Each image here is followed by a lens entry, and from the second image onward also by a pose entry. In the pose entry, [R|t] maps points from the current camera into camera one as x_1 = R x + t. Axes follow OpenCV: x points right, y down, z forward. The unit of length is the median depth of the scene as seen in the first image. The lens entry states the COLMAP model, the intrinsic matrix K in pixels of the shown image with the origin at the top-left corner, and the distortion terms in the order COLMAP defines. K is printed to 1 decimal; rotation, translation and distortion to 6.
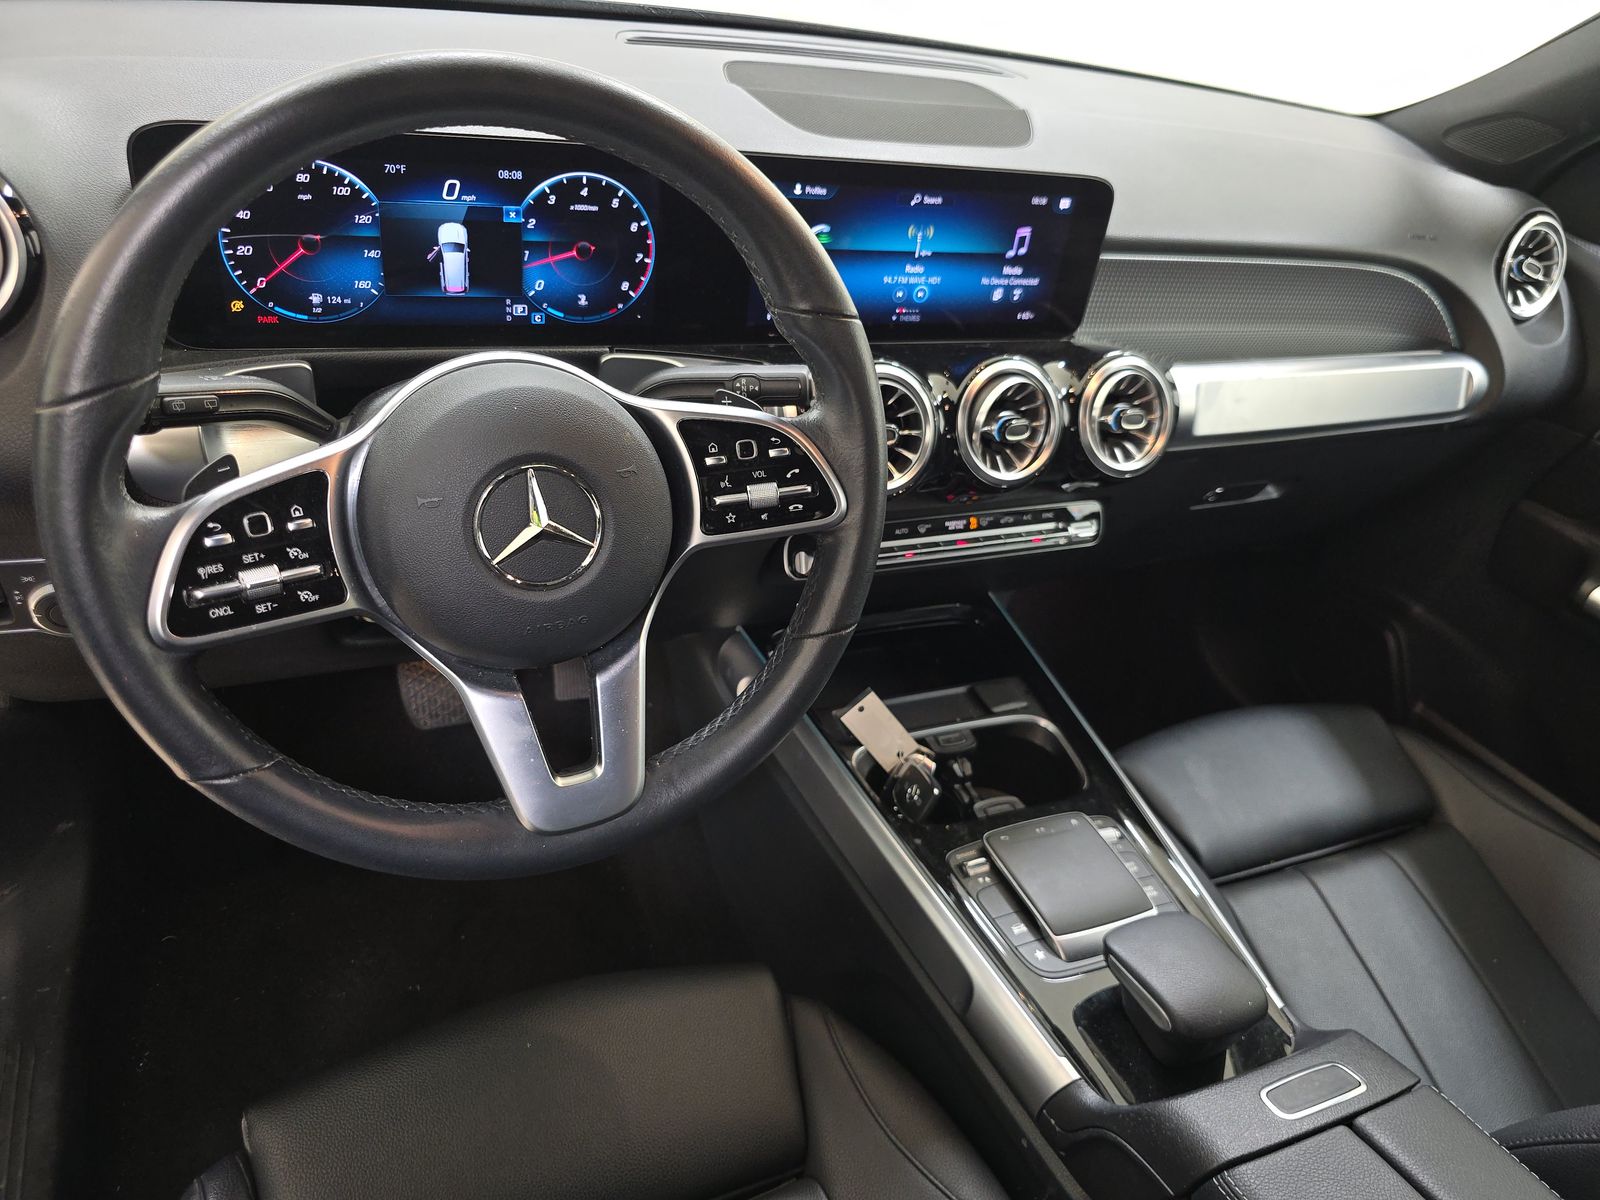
lens RADIAL K [[1079.7, 0, 788.5], [0, 1079.7, 589.3], [0, 0, 1]] dist [0.055520, -0.046217]
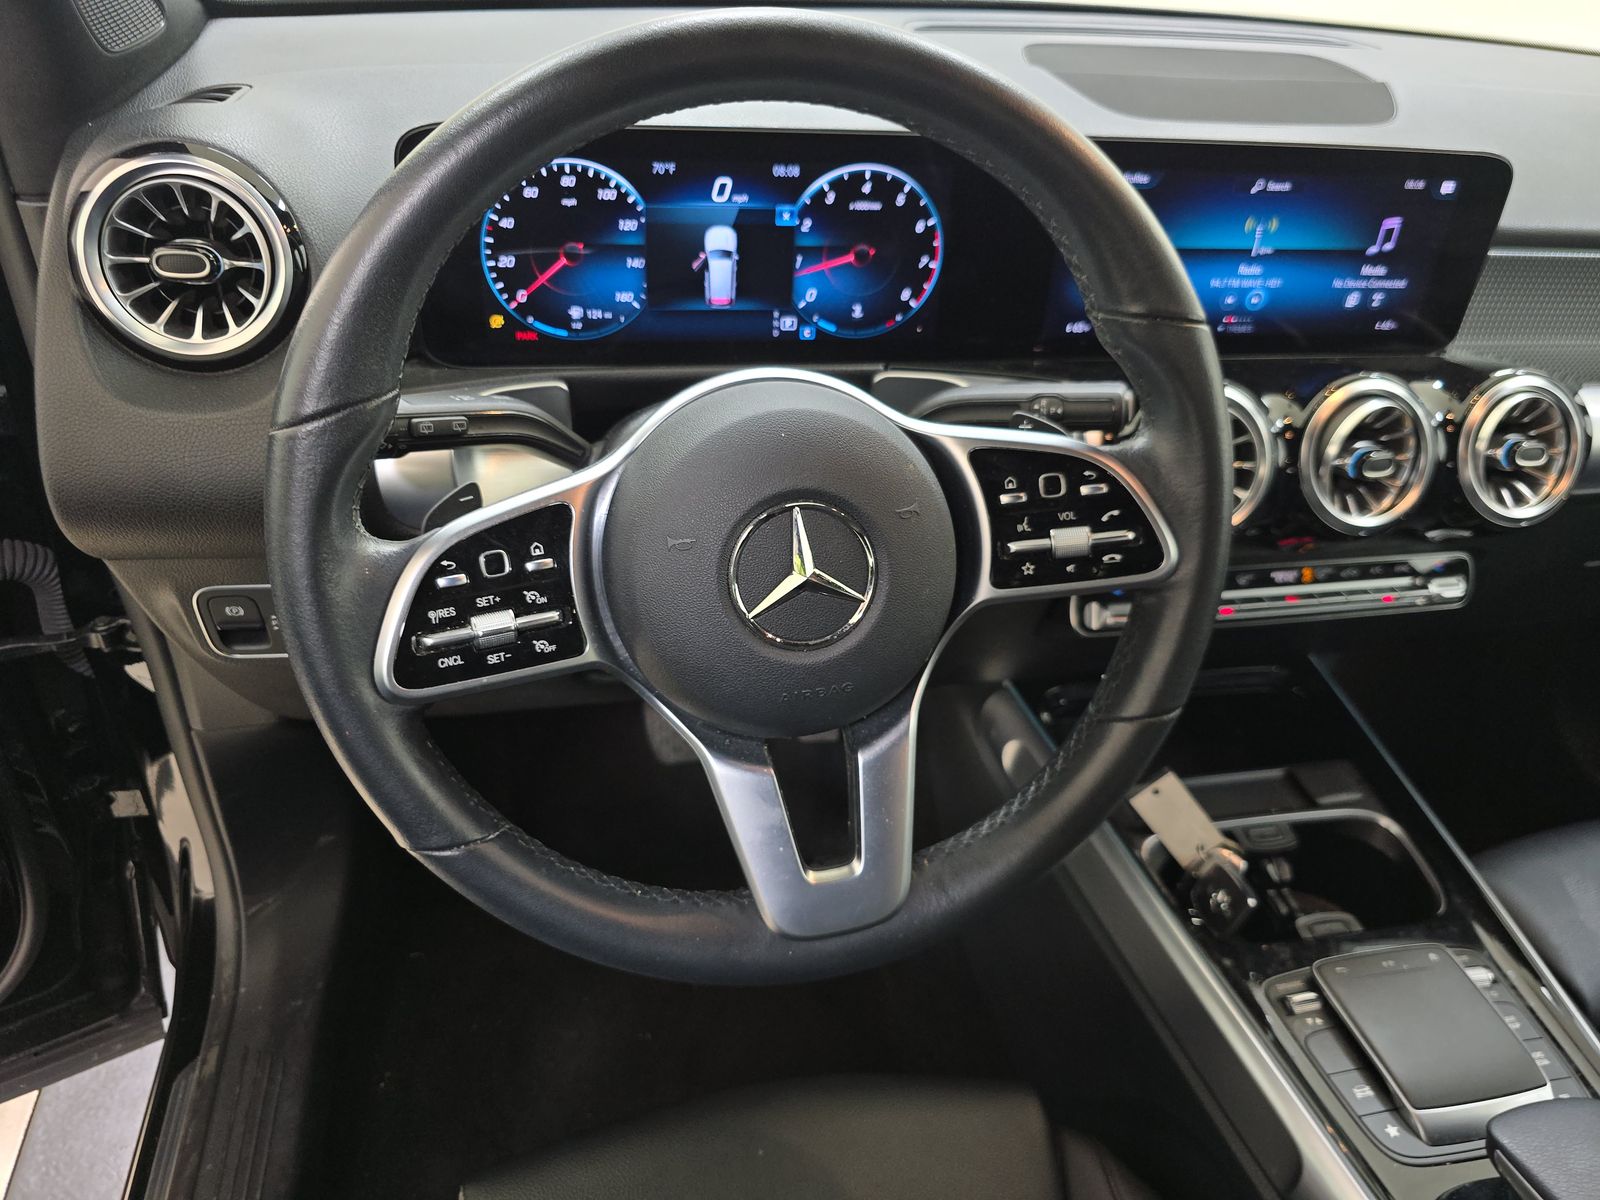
lens RADIAL K [[1079.7, 0, 796.0], [0, 1079.7, 598.7], [0, 0, 1]] dist [0.055520, -0.046217]
pose [[0.976493, 0.044138, -0.210981, -0.046778], [-0.046795, 0.998875, -0.007619, -0.026624], [0.210408, 0.017313, 0.977460, 0.146152]]
